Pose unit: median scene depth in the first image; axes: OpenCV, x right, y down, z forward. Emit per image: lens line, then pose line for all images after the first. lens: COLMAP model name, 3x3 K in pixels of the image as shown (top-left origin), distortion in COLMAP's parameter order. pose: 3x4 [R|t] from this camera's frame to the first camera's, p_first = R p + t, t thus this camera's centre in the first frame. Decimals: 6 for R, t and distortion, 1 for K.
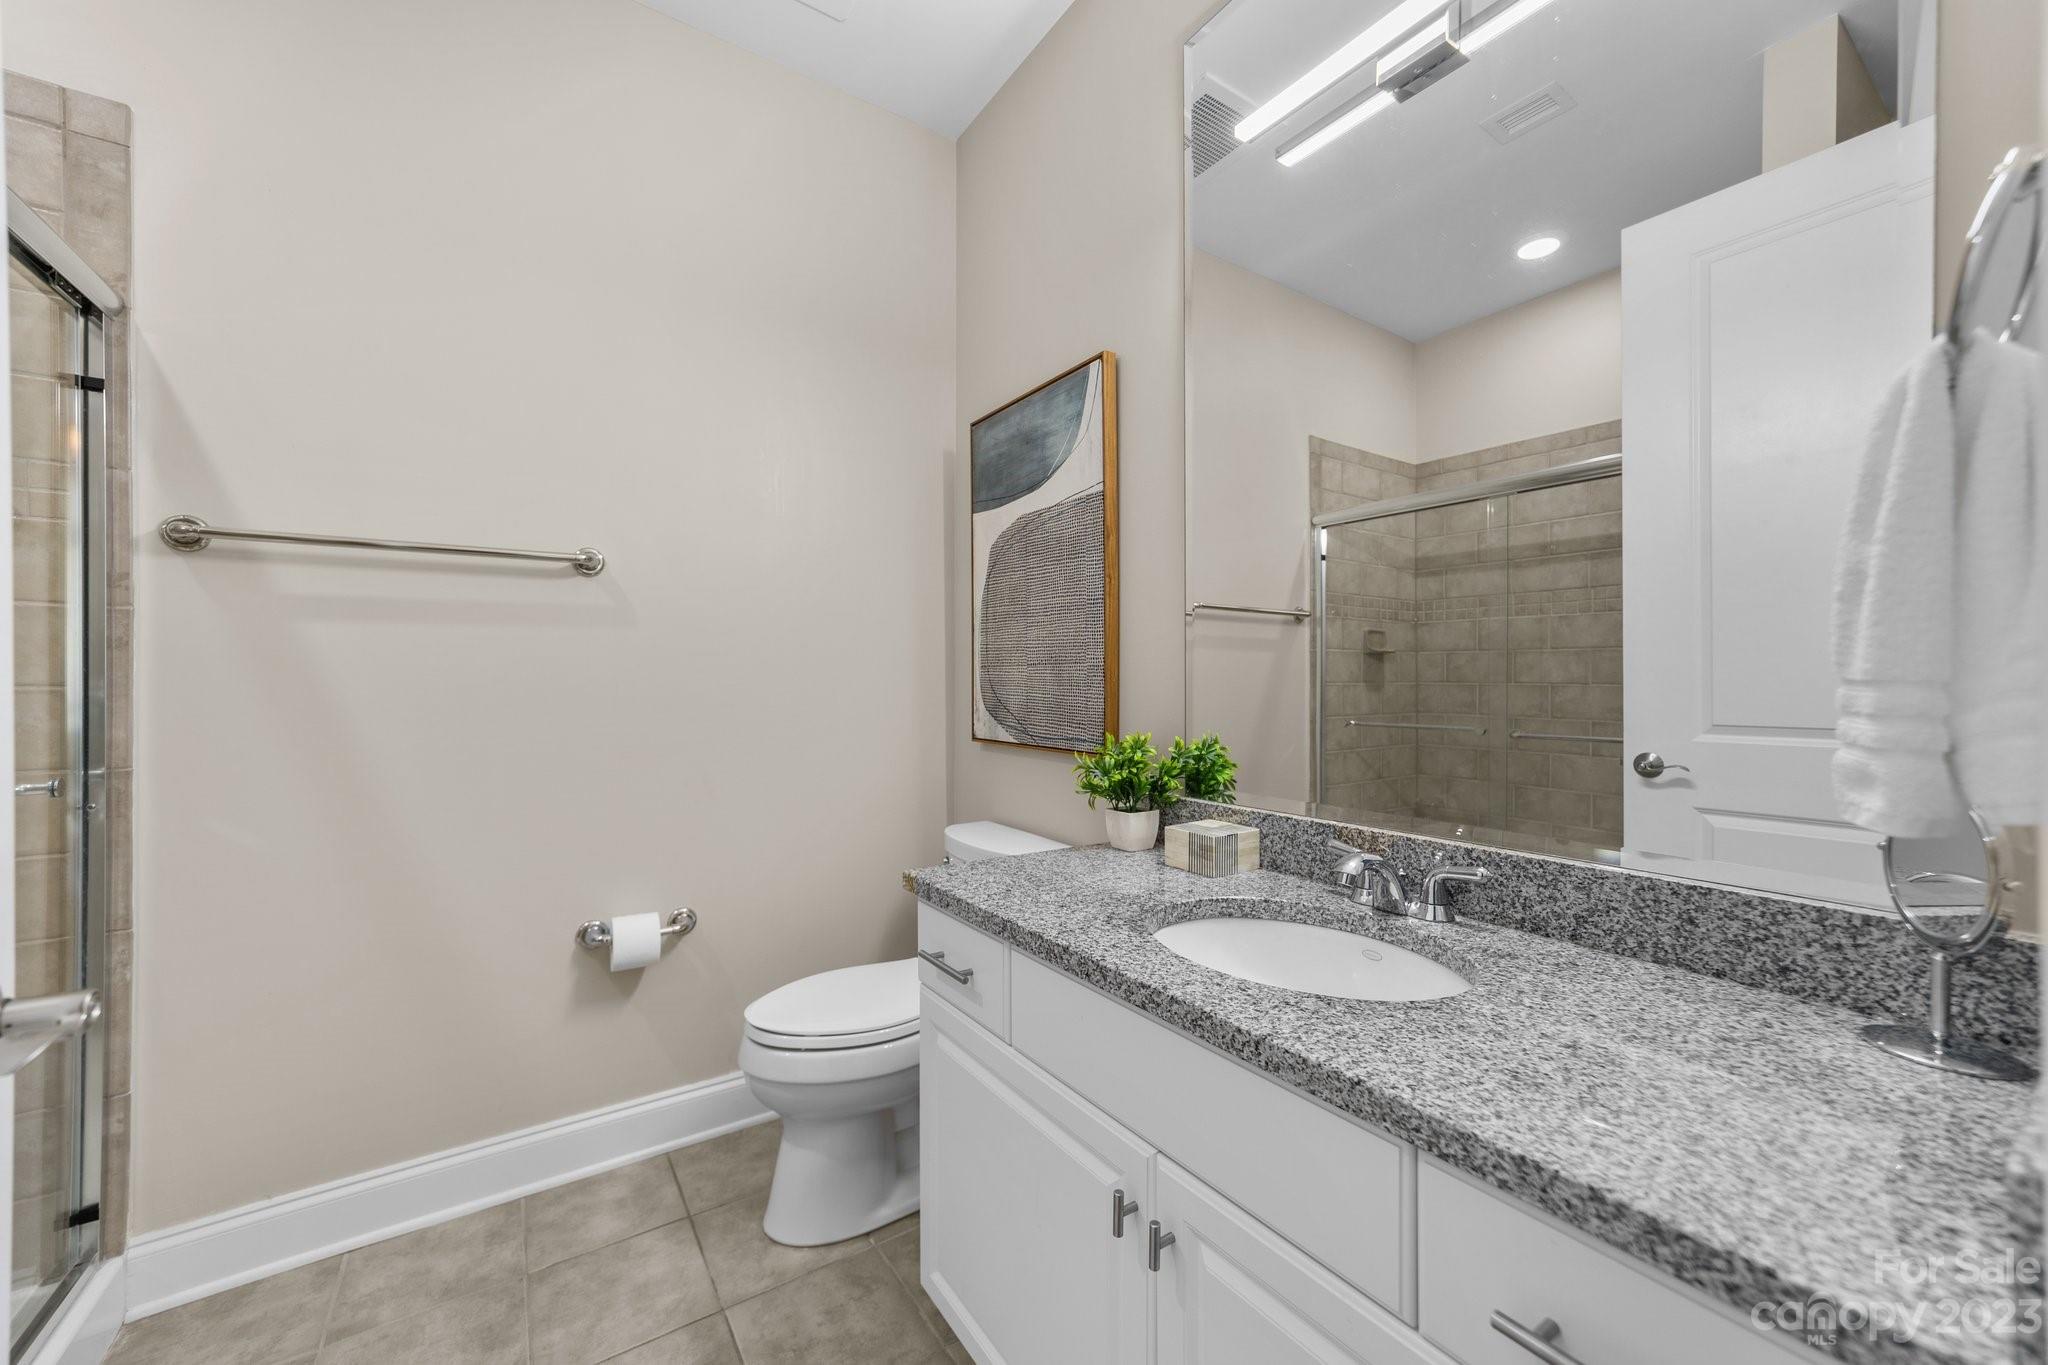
lens RADIAL K [[790.2, 0, 1027.5], [0, 790.2, 681.4], [0, 0, 1]] dist [-0.019913, 0.008859]
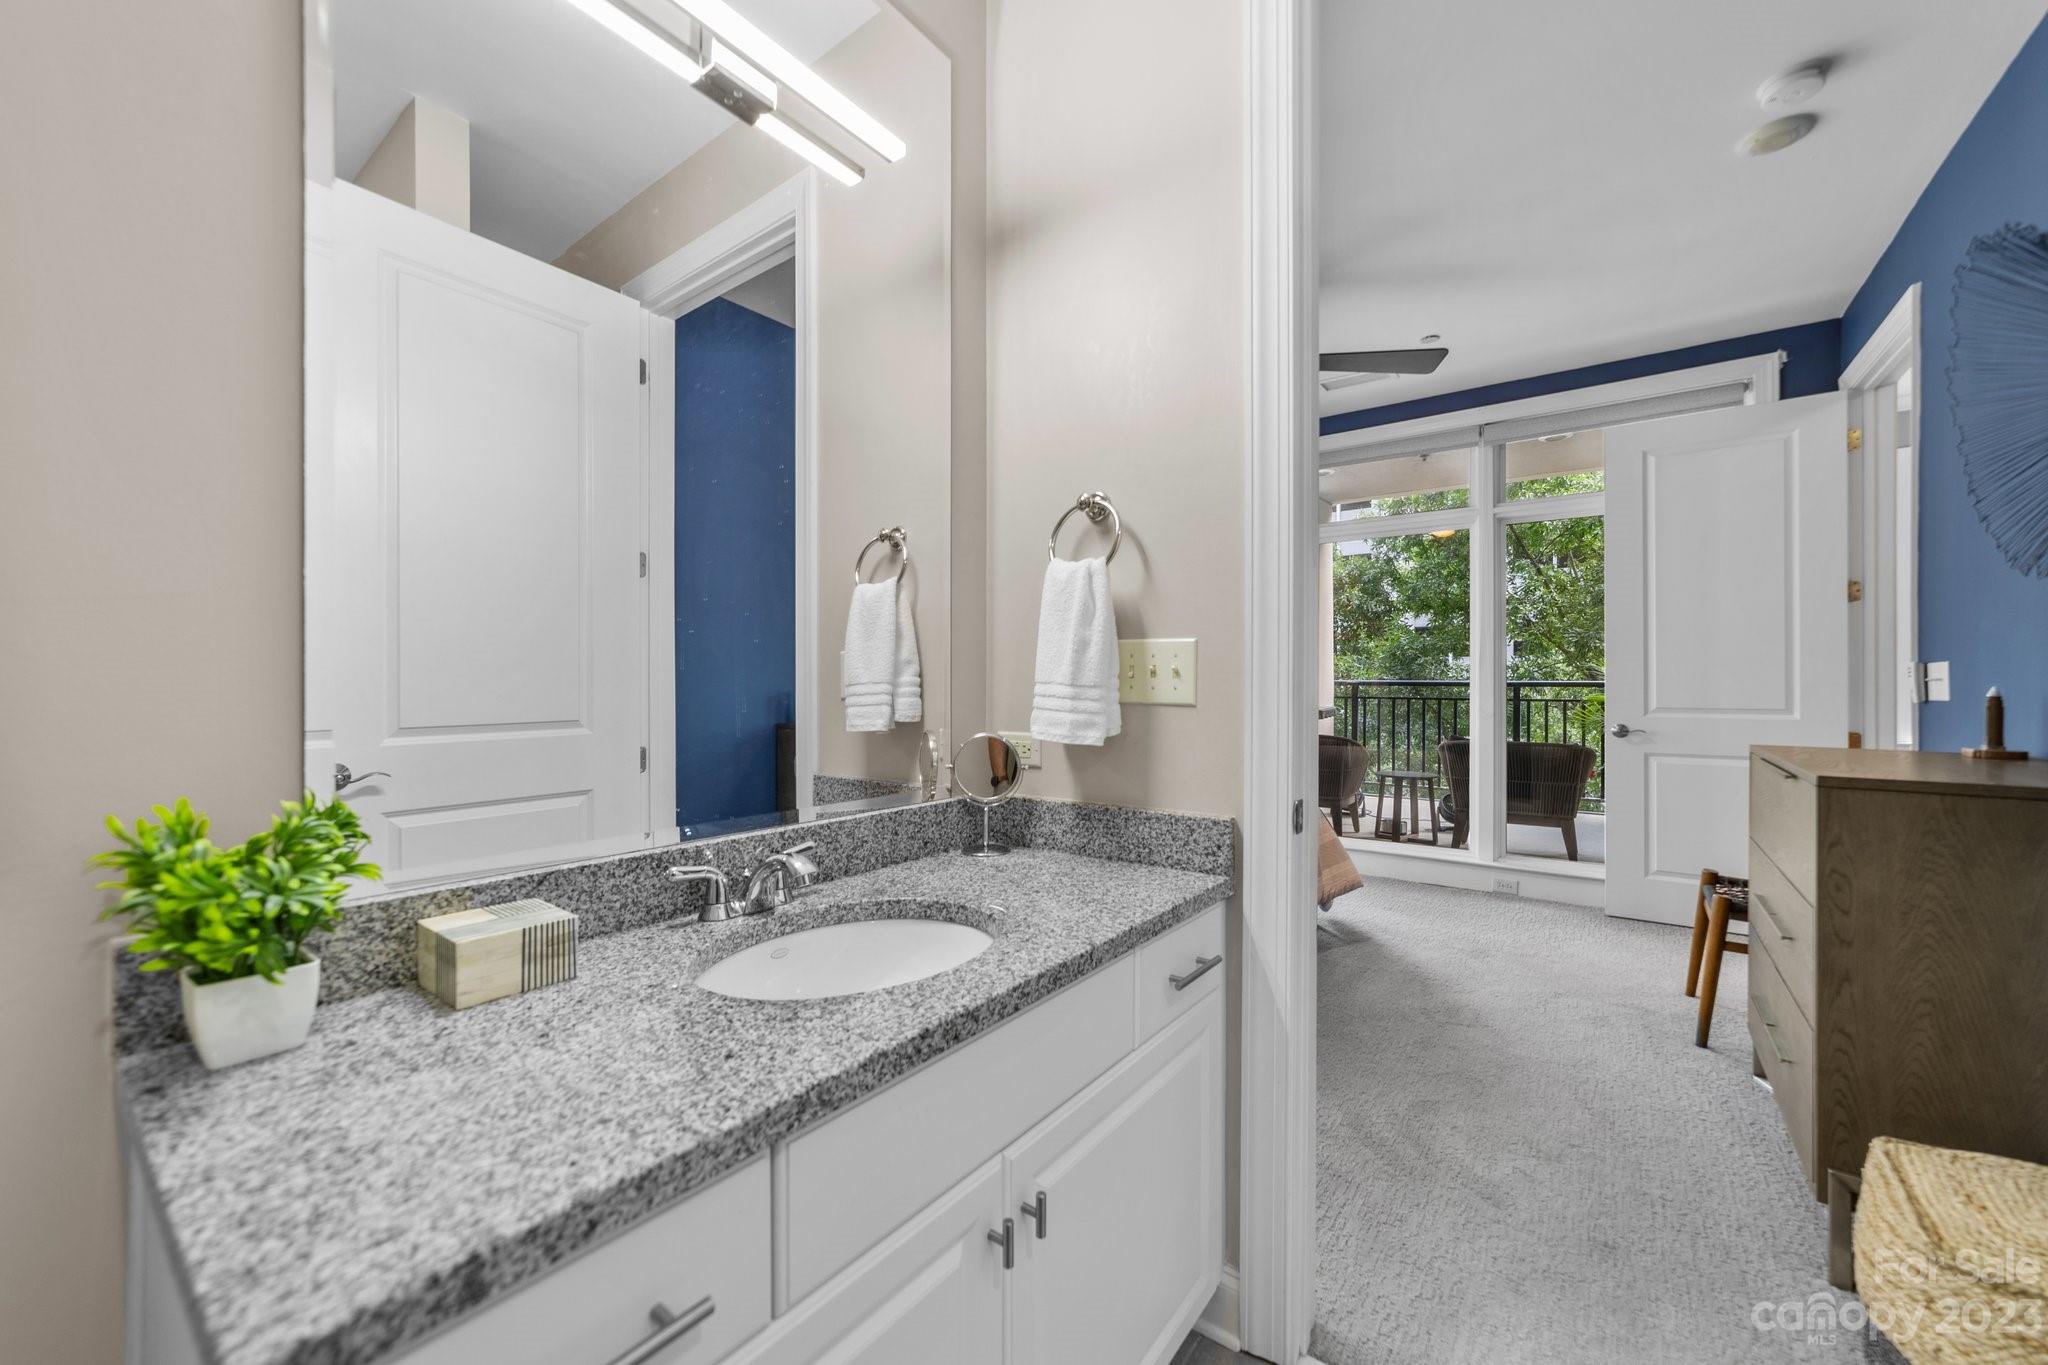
lens RADIAL K [[790.2, 0, 1025.6], [0, 790.2, 685.7], [0, 0, 1]] dist [-0.019913, 0.008859]
pose [[-0.327537, -0.001358, 0.944837, -0.713620], [-0.000733, 0.999999, 0.001183, -0.001256], [-0.944838, -0.000305, -0.327538, 1.166808]]
